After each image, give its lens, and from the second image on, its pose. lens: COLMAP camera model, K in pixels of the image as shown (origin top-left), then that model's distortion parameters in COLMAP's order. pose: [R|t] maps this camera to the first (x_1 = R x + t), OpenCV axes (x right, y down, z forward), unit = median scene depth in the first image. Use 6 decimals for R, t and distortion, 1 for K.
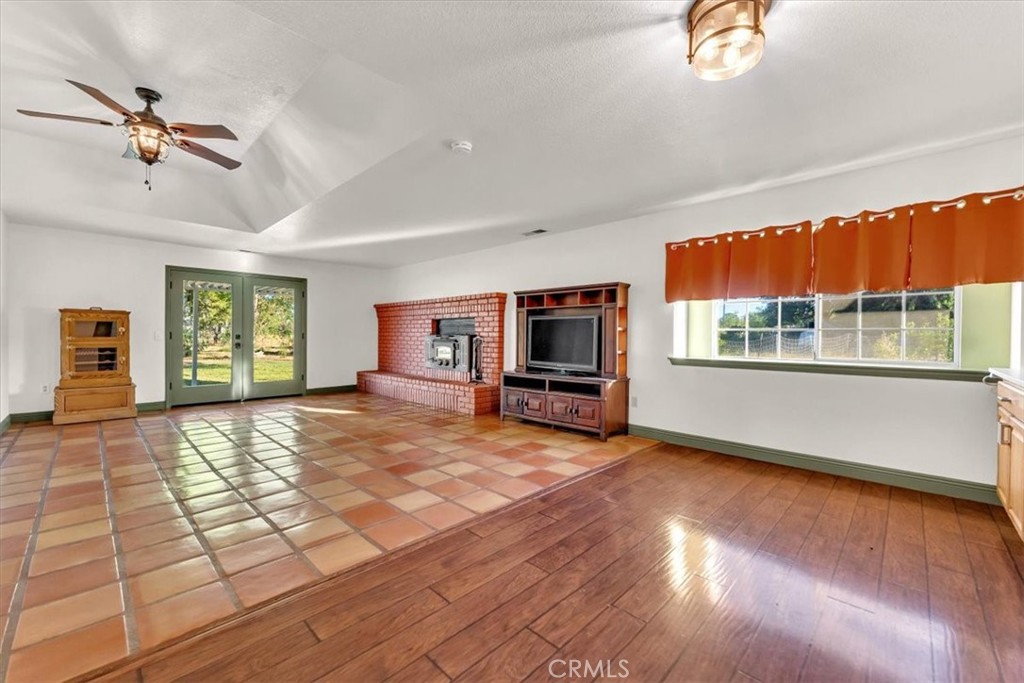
lens RADIAL K [[423.6, 0, 511.3], [0, 423.6, 333.5], [0, 0, 1]] dist [-0.000973, -0.000275]
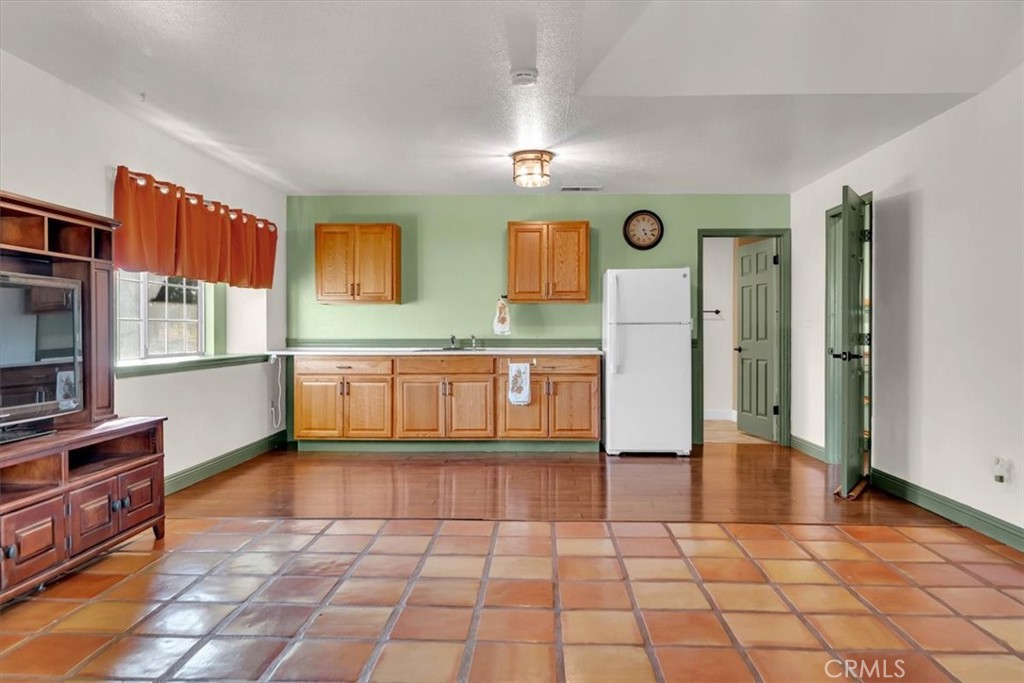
lens RADIAL K [[760.5, 0, 507.5], [0, 760.5, 336.5], [0, 0, 1]] dist [-0.006861, -0.001678]
pose [[-0.680664, -0.019553, 0.732335, -0.959451], [-0.014606, 0.999807, 0.013119, -0.006603], [-0.732450, -0.001766, -0.680818, 1.723918]]
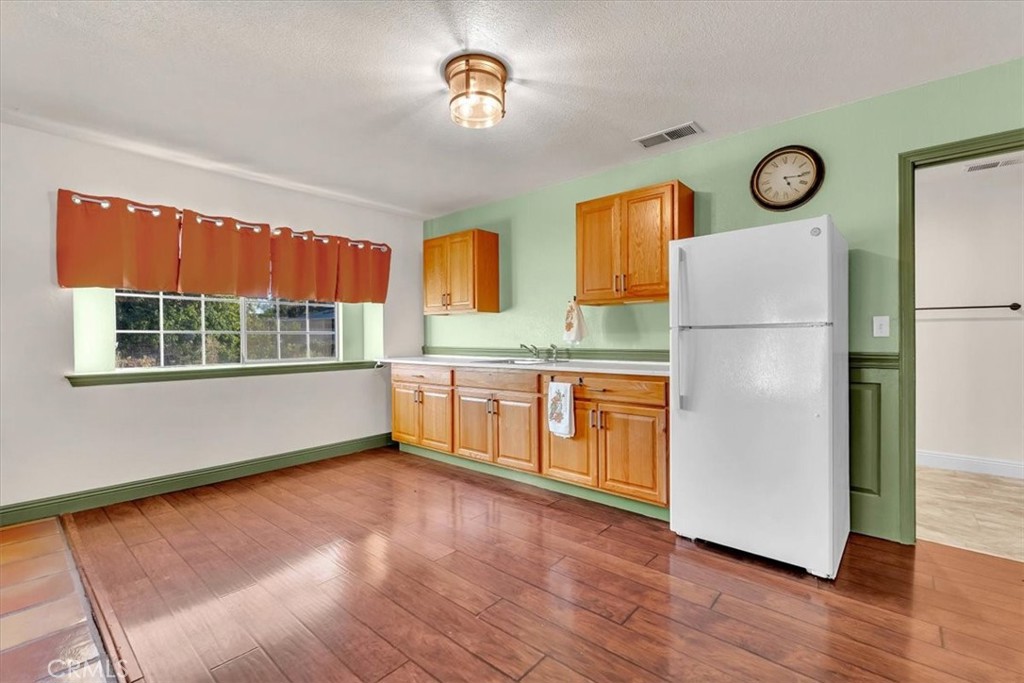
lens RADIAL K [[447.9, 0, 507.8], [0, 447.9, 340.5], [0, 0, 1]] dist [-0.002234, -0.000981]
pose [[-0.059516, -0.017857, 0.998068, -0.404314], [-0.001035, 0.999841, 0.017827, -0.009759], [-0.998227, 0.000028, -0.059525, 0.502109]]
